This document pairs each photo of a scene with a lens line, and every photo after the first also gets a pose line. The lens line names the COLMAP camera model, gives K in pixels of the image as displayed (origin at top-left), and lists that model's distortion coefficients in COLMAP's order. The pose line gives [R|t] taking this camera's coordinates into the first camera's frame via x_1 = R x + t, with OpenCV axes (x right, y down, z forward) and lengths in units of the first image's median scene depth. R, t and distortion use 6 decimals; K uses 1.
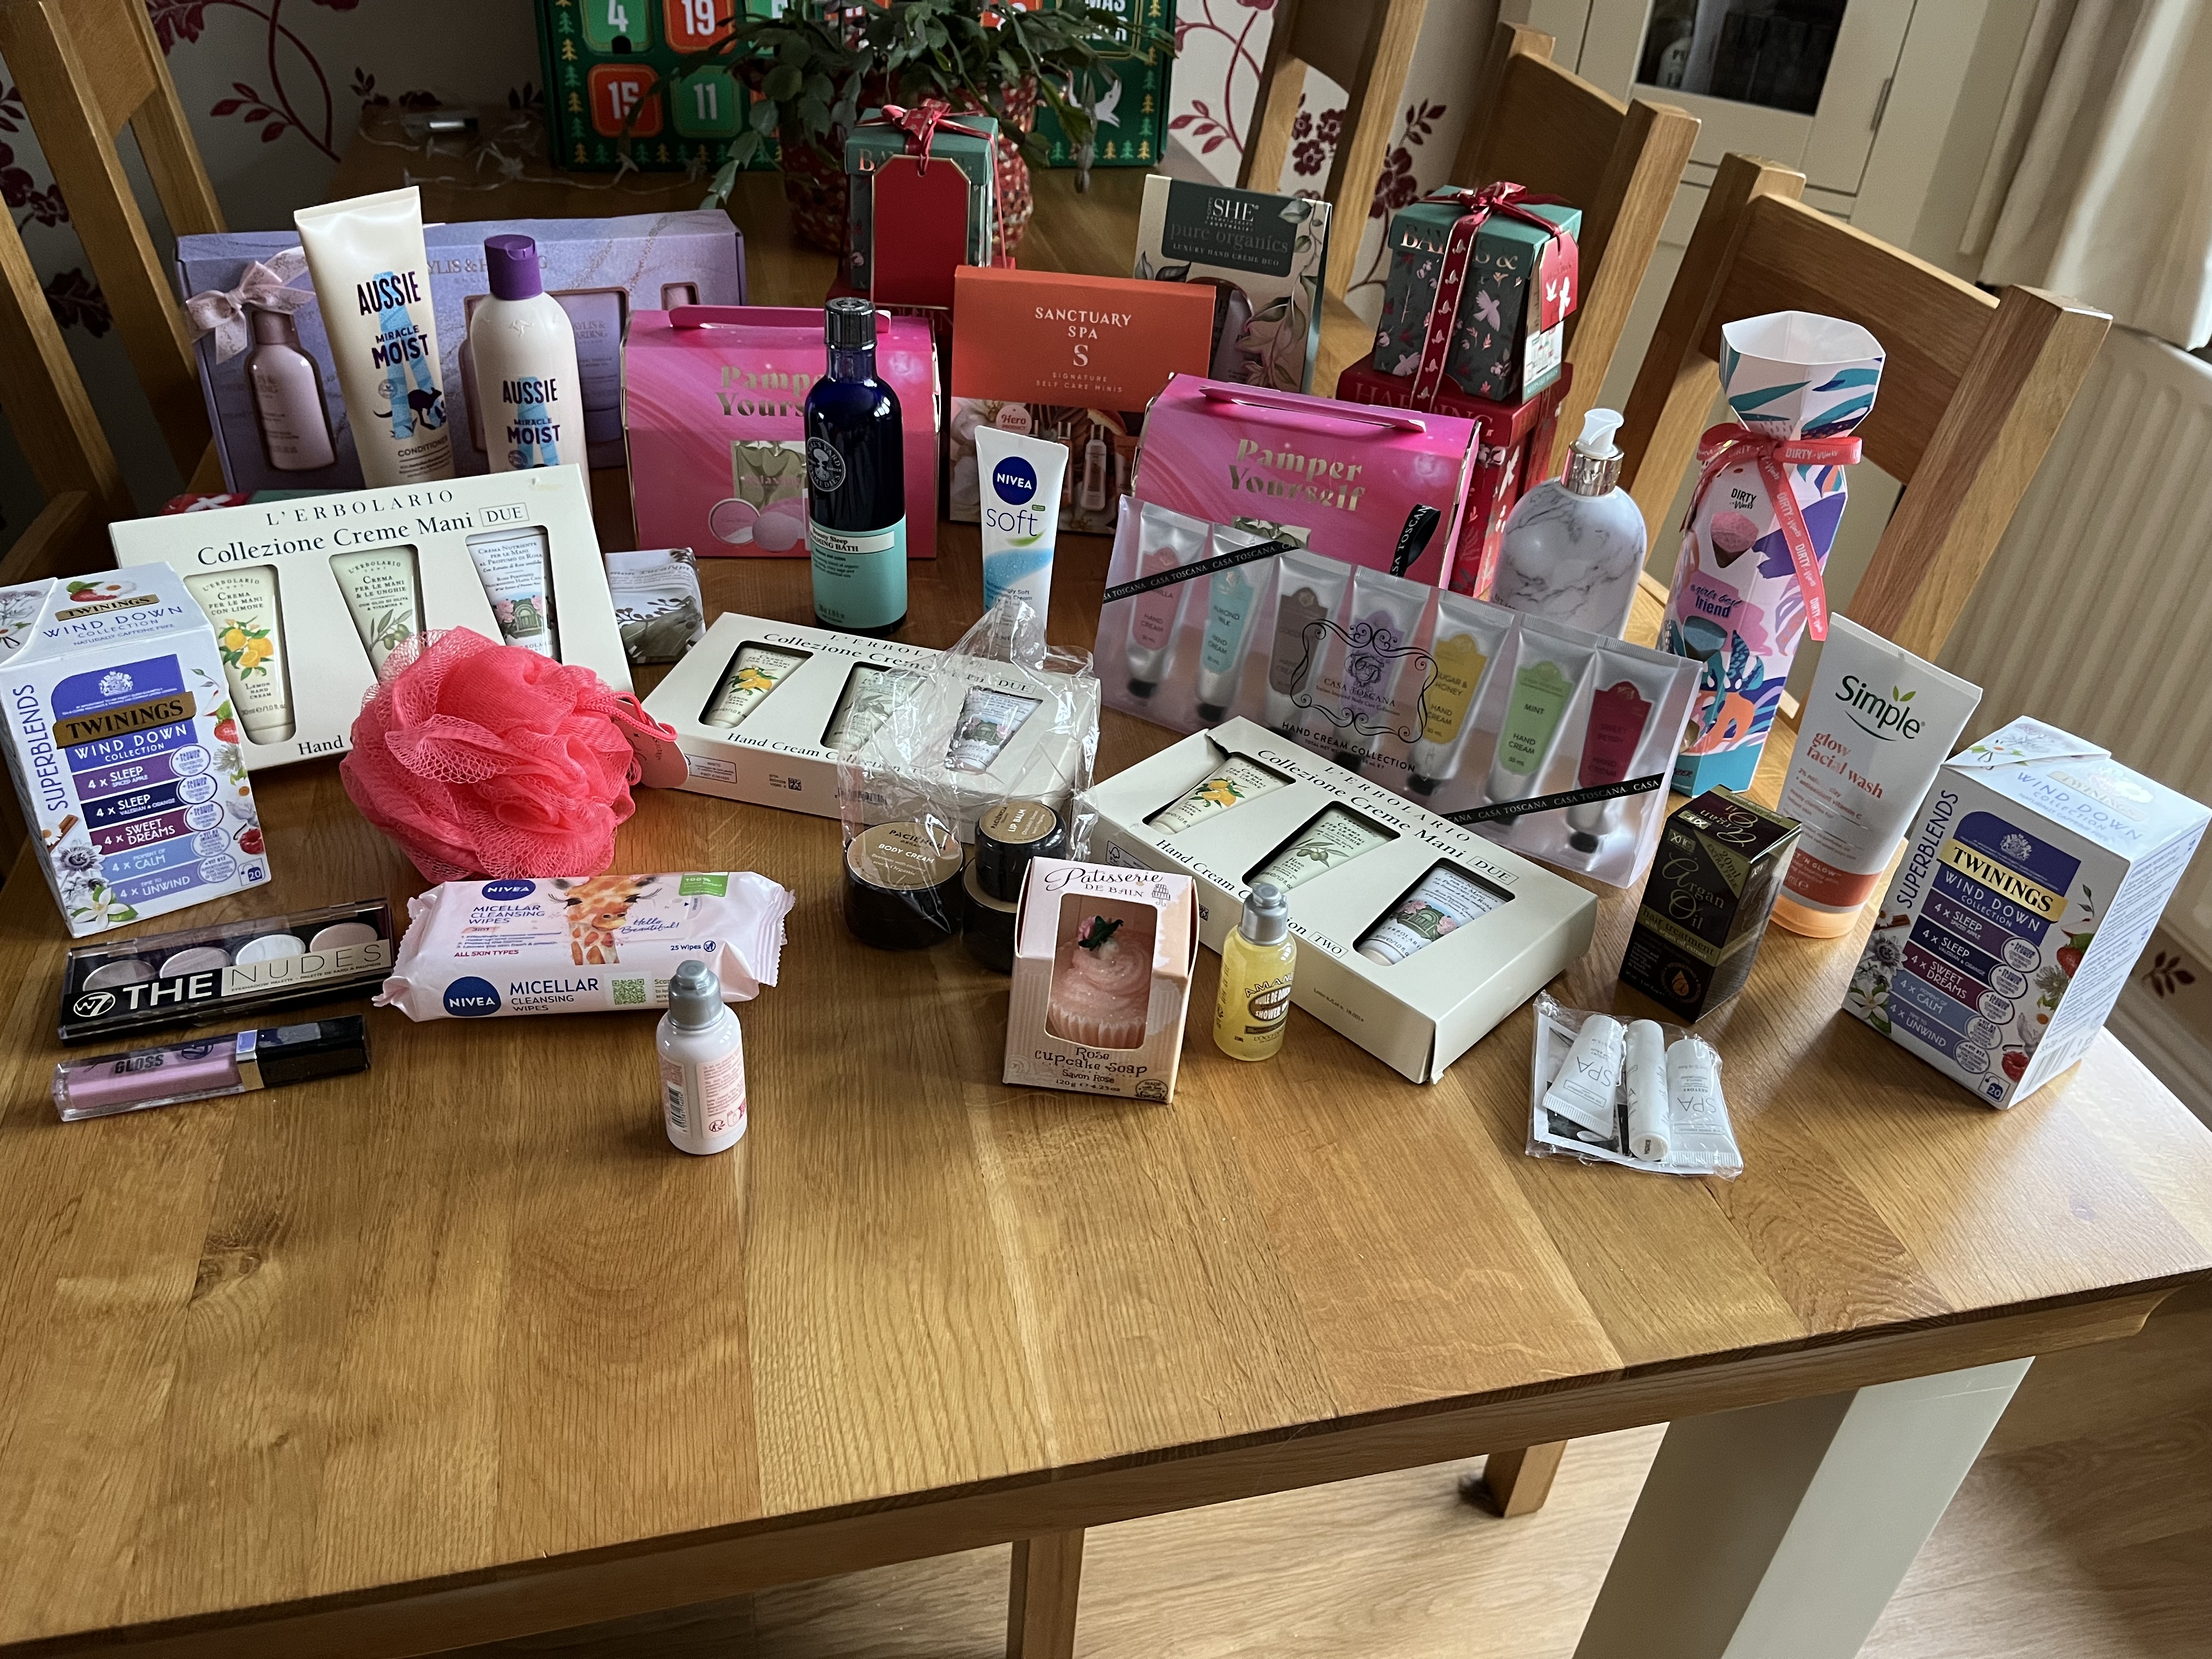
lens RADIAL K [[1690.1, 0, 1118.6], [0, 1690.1, 831.9], [0, 0, 1]] dist [0.057807, -0.061457]
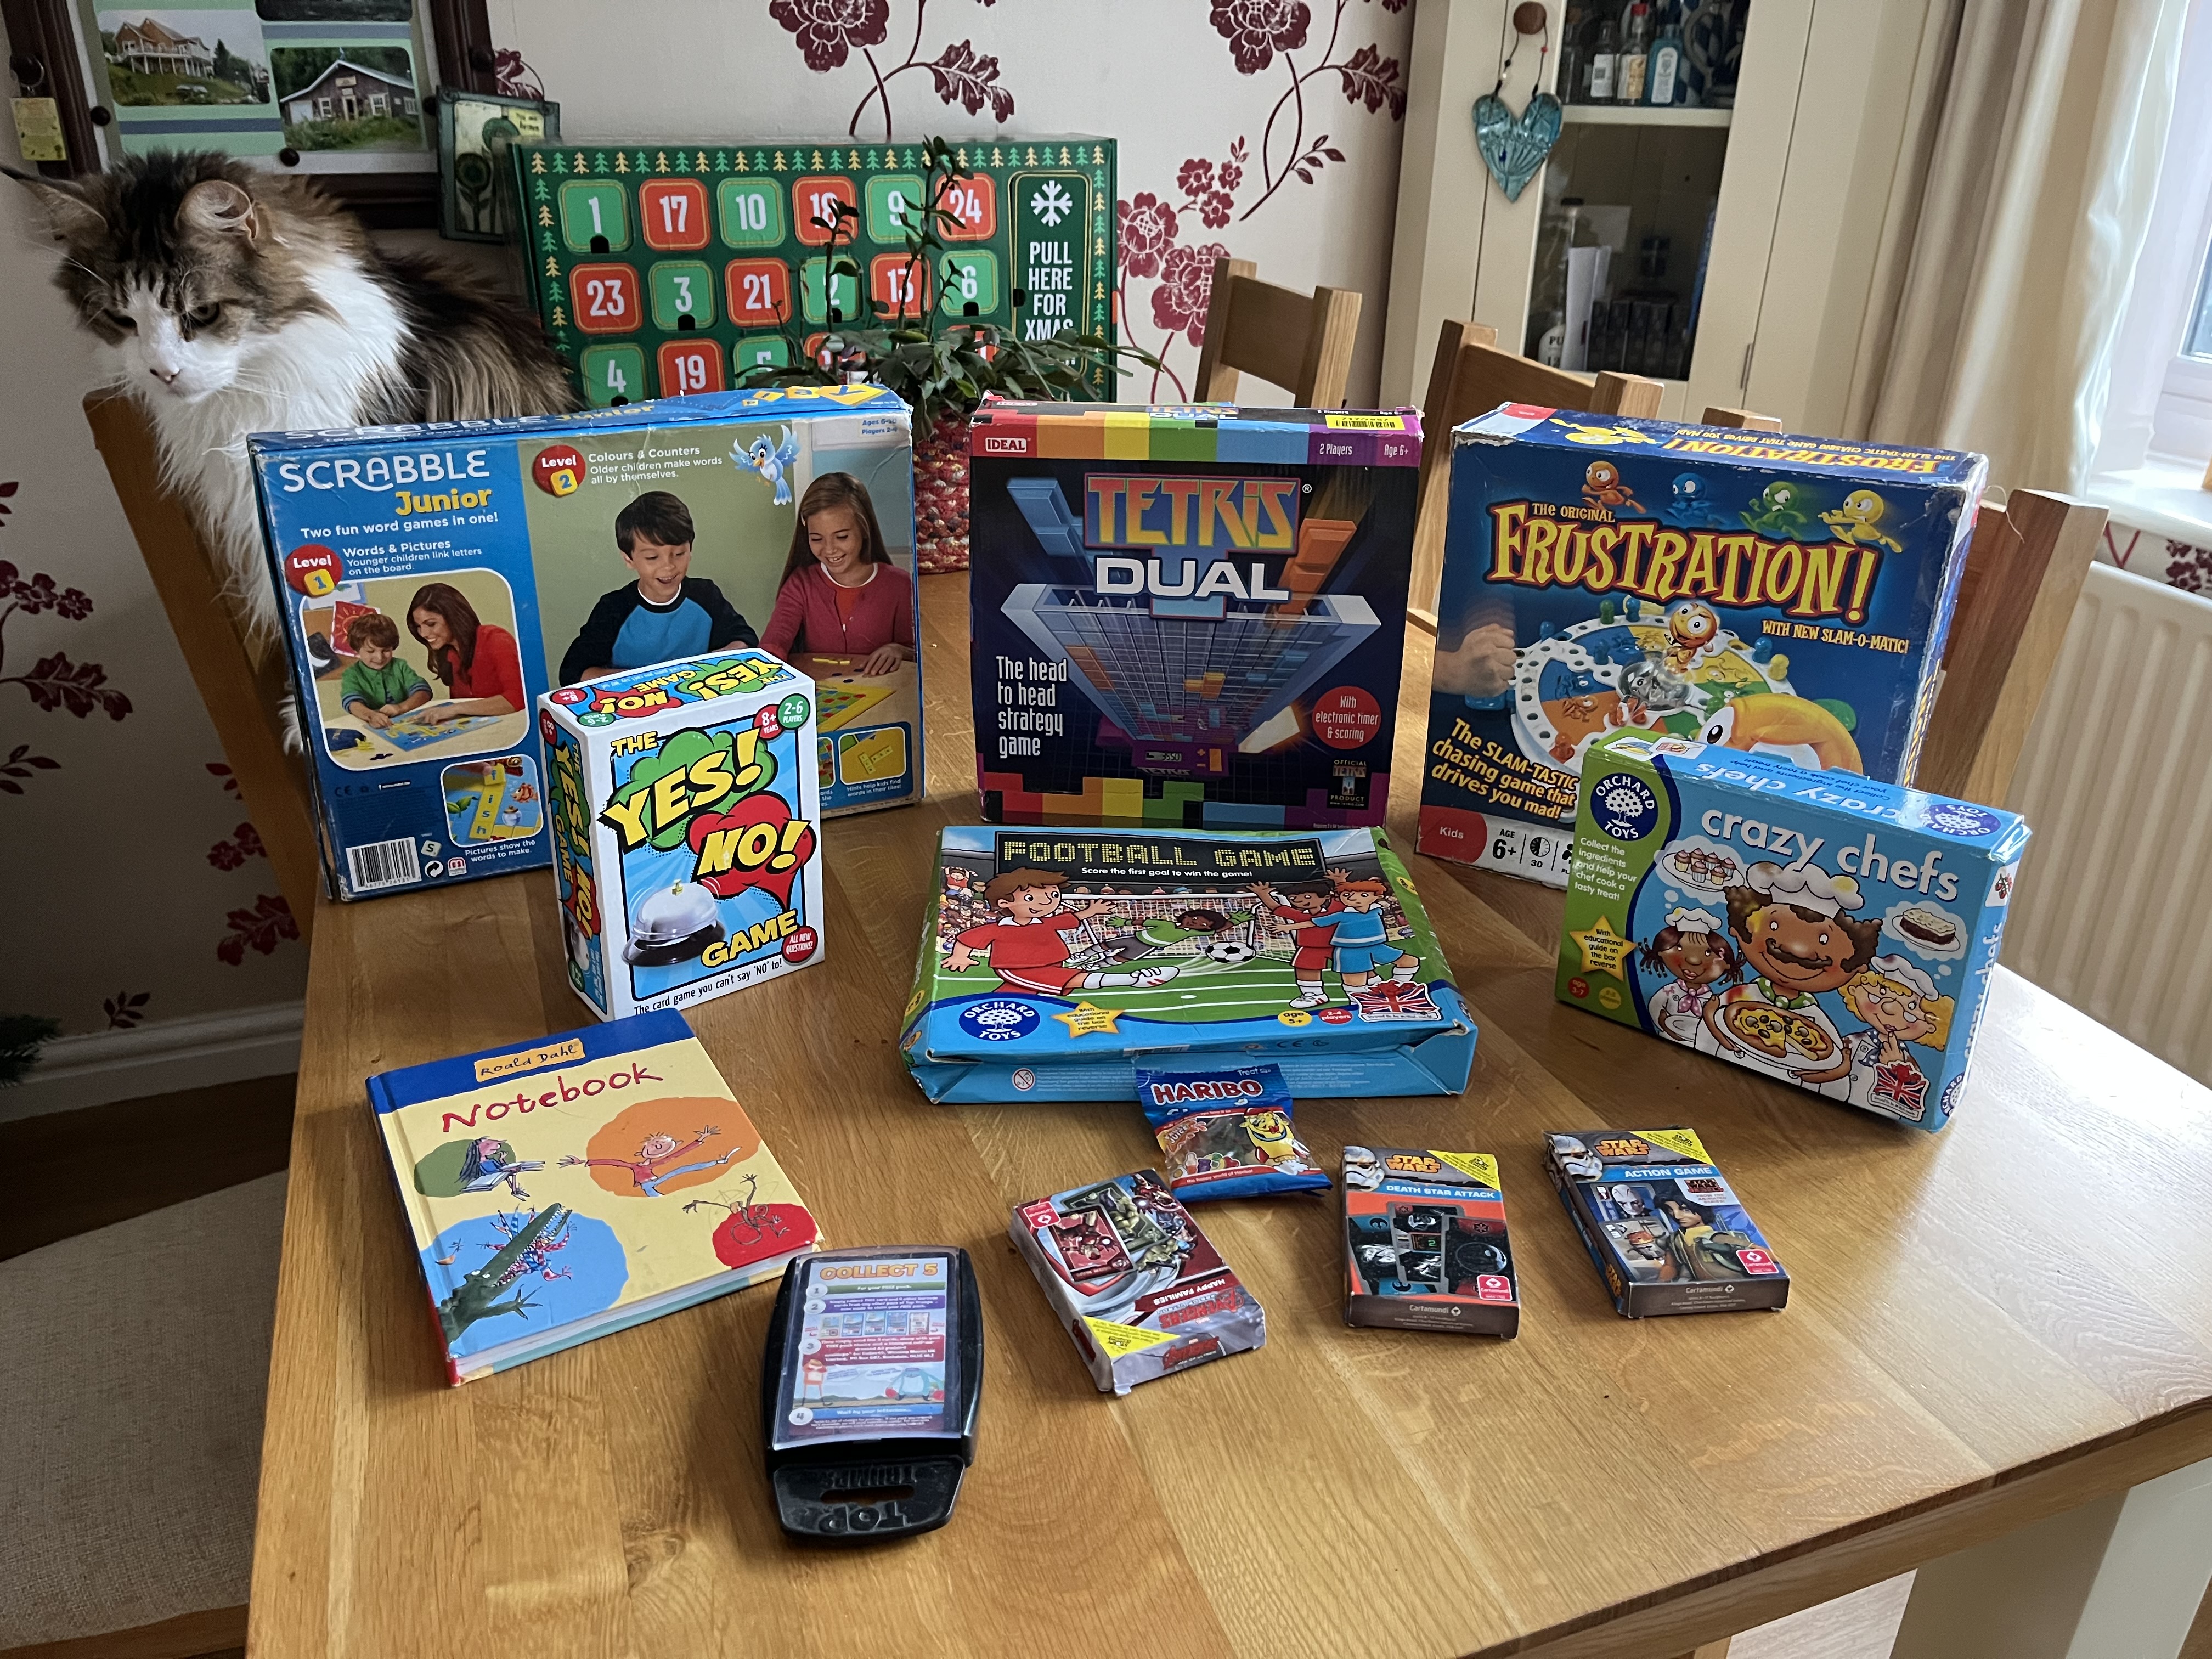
lens RADIAL K [[1690.1, 0, 1095.4], [0, 1690.1, 821.9], [0, 0, 1]] dist [0.057807, -0.061457]
pose [[0.990852, -0.099872, 0.090764, -0.303448], [0.114126, 0.979056, -0.168594, 0.033929], [-0.072025, 0.177410, 0.981498, -0.069920]]
